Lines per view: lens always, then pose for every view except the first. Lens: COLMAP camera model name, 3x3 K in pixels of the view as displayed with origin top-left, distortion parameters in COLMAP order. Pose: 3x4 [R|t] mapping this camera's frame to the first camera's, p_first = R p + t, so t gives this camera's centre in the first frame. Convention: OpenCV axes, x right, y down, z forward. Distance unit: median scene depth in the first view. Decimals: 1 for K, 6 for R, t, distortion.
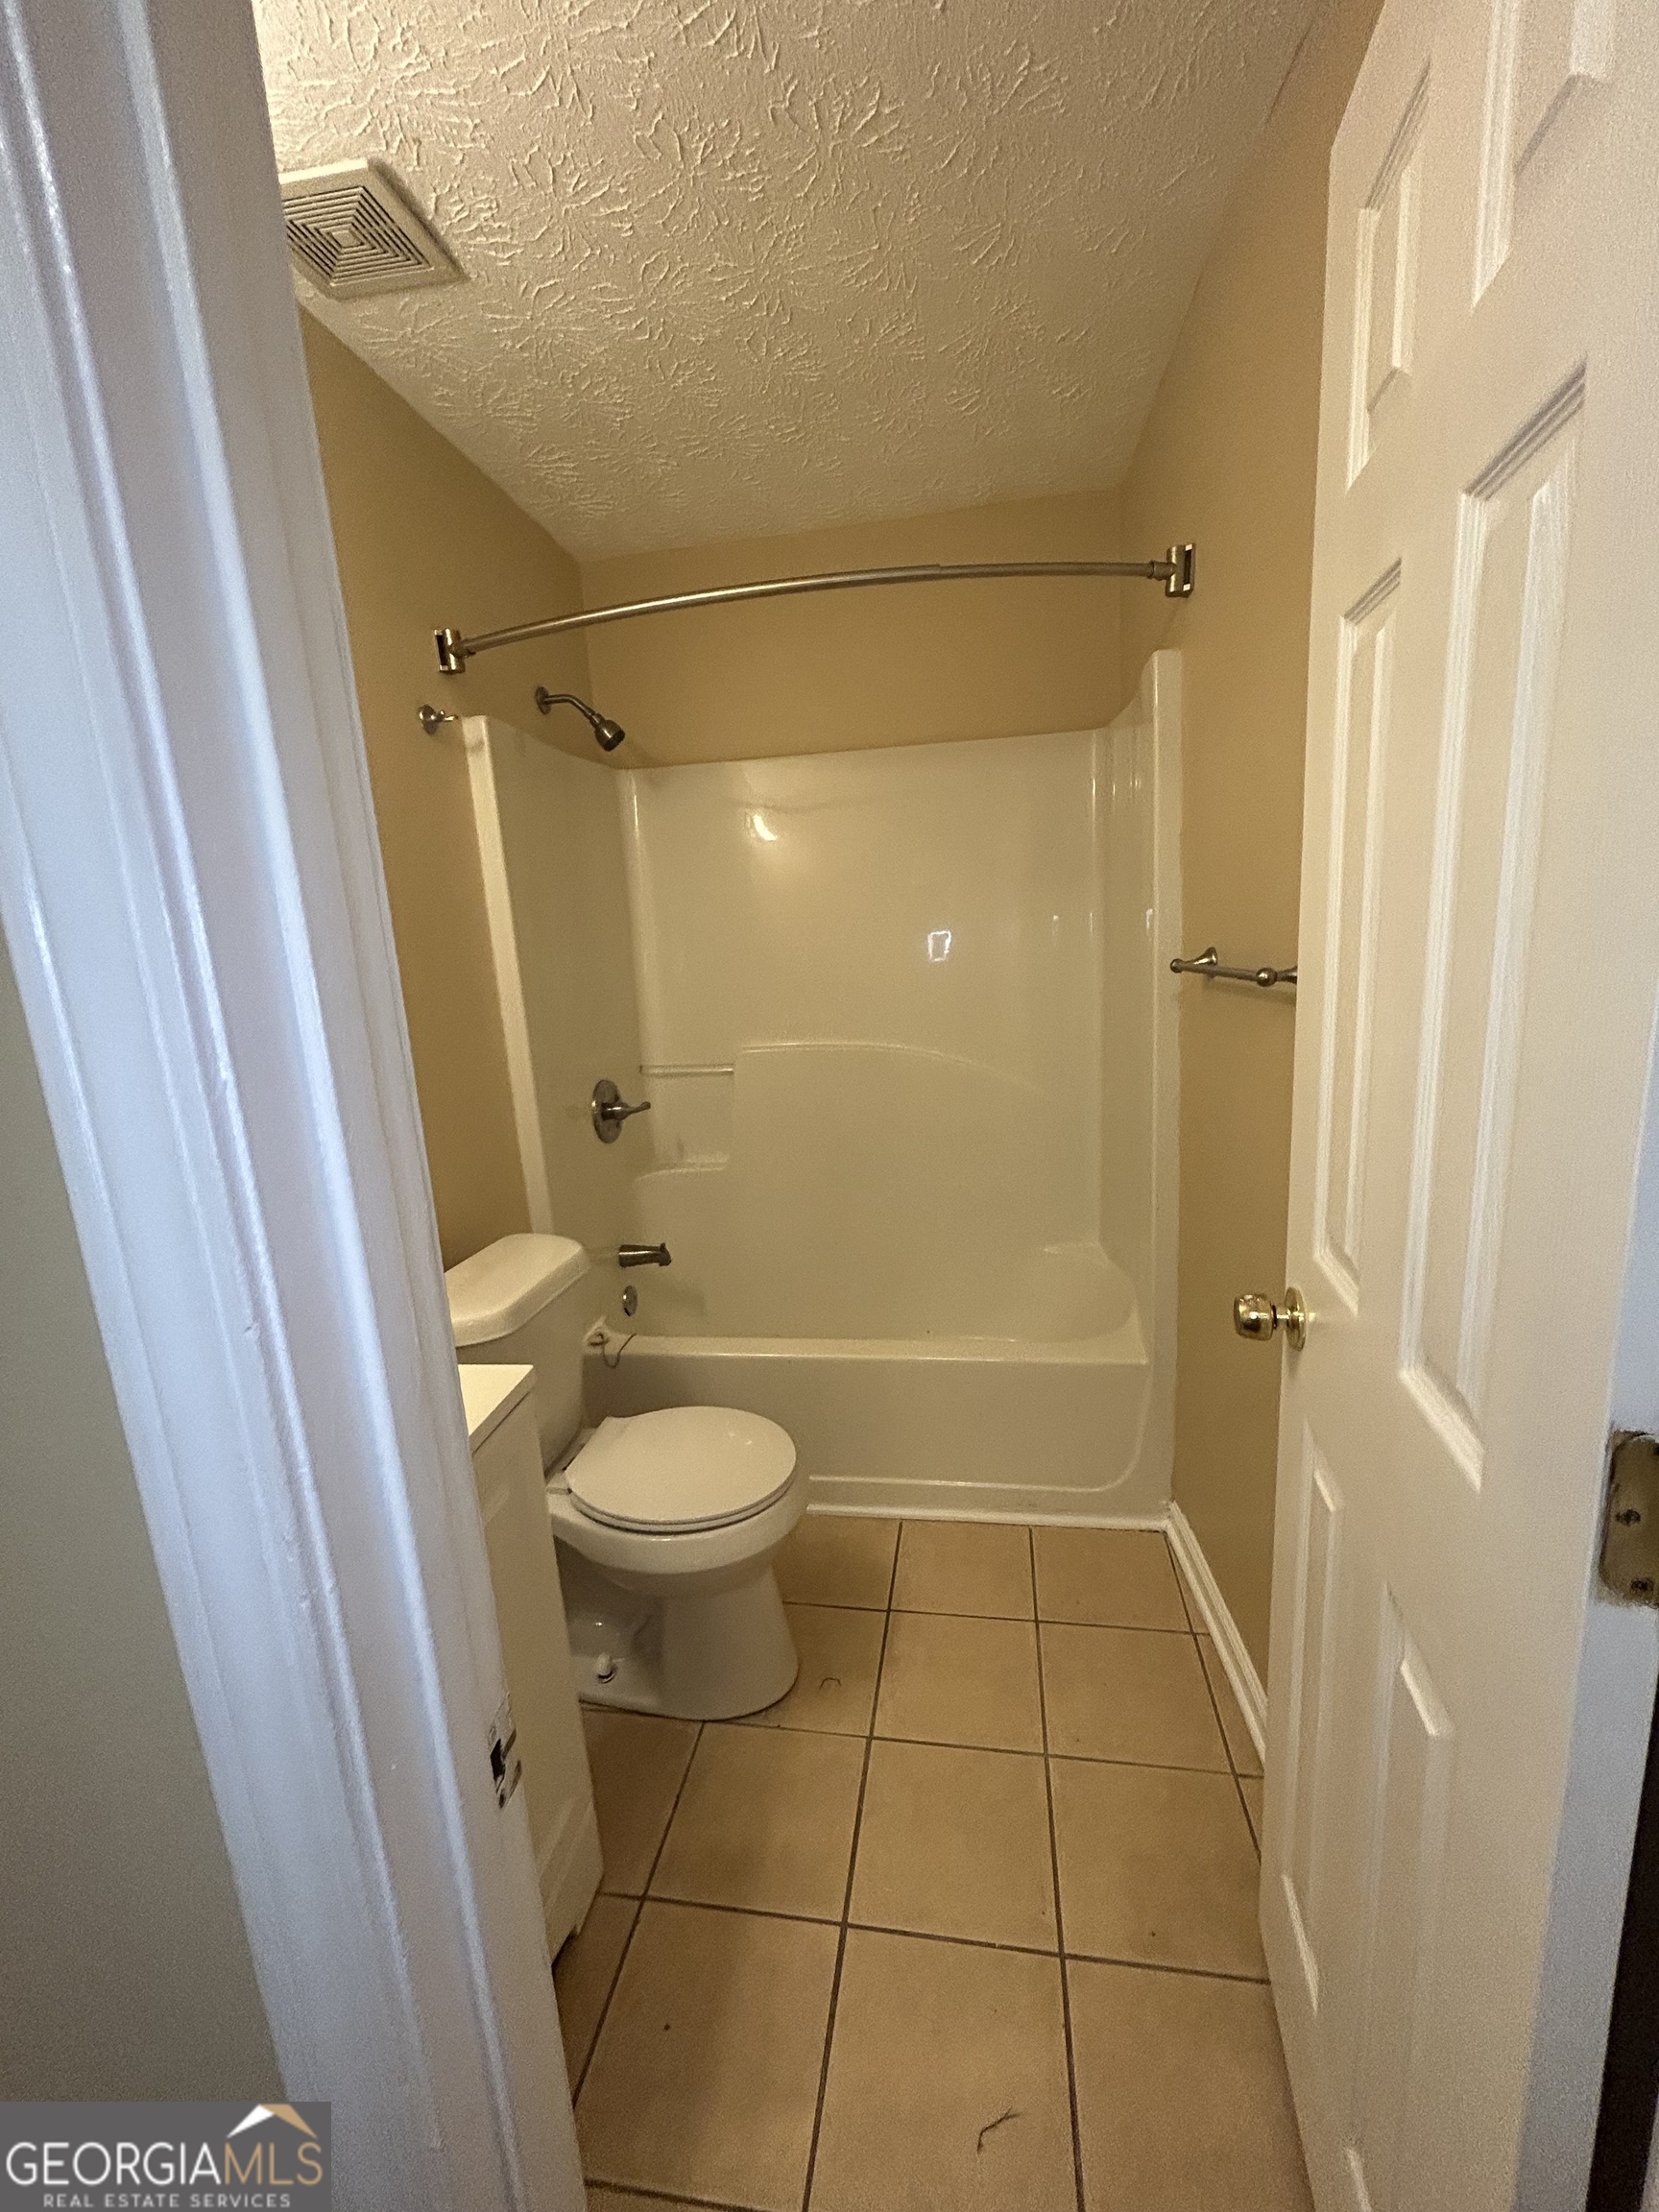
lens RADIAL K [[910.5, 0, 838.1], [0, 910.5, 1109.2], [0, 0, 1]] dist [-0.004757, 0.000892]
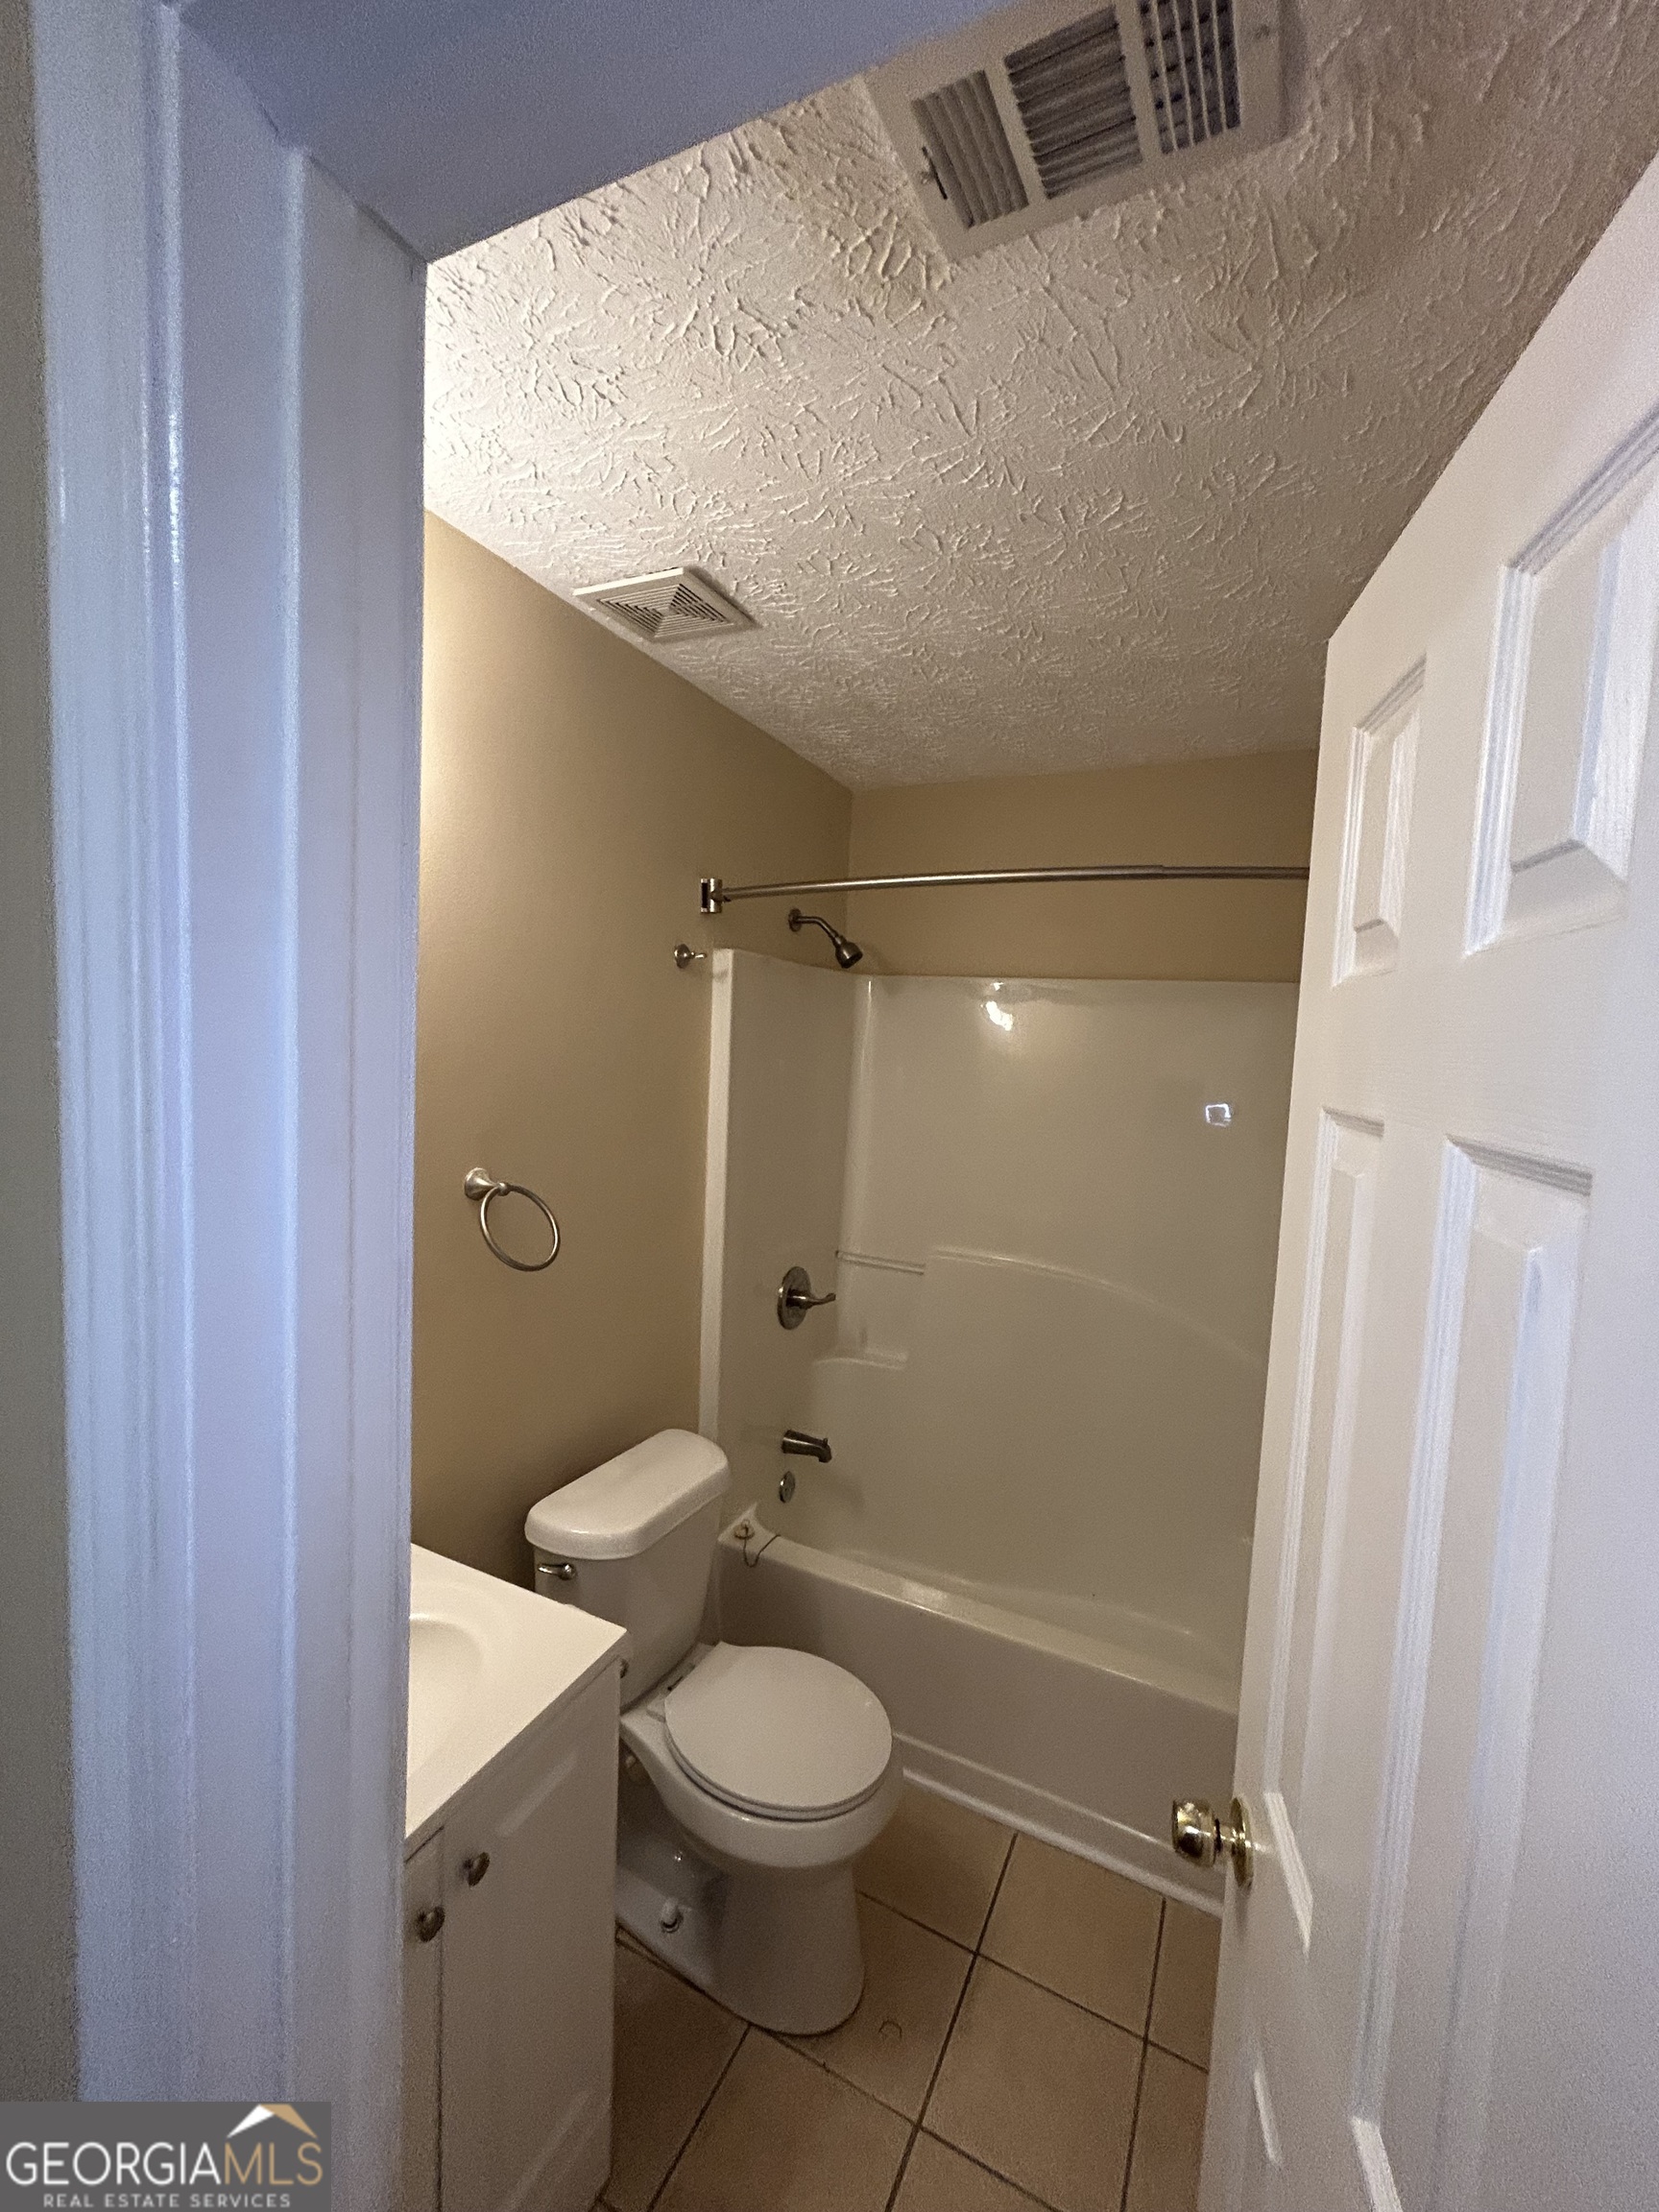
lens RADIAL K [[910.5, 0, 832.8], [0, 910.5, 1098.6], [0, 0, 1]] dist [-0.004757, 0.000892]
pose [[0.951415, 0.123373, -0.282113, 0.070357], [-0.158747, 0.981602, -0.106096, -0.158745], [0.263833, 0.145726, 0.953497, -0.010417]]
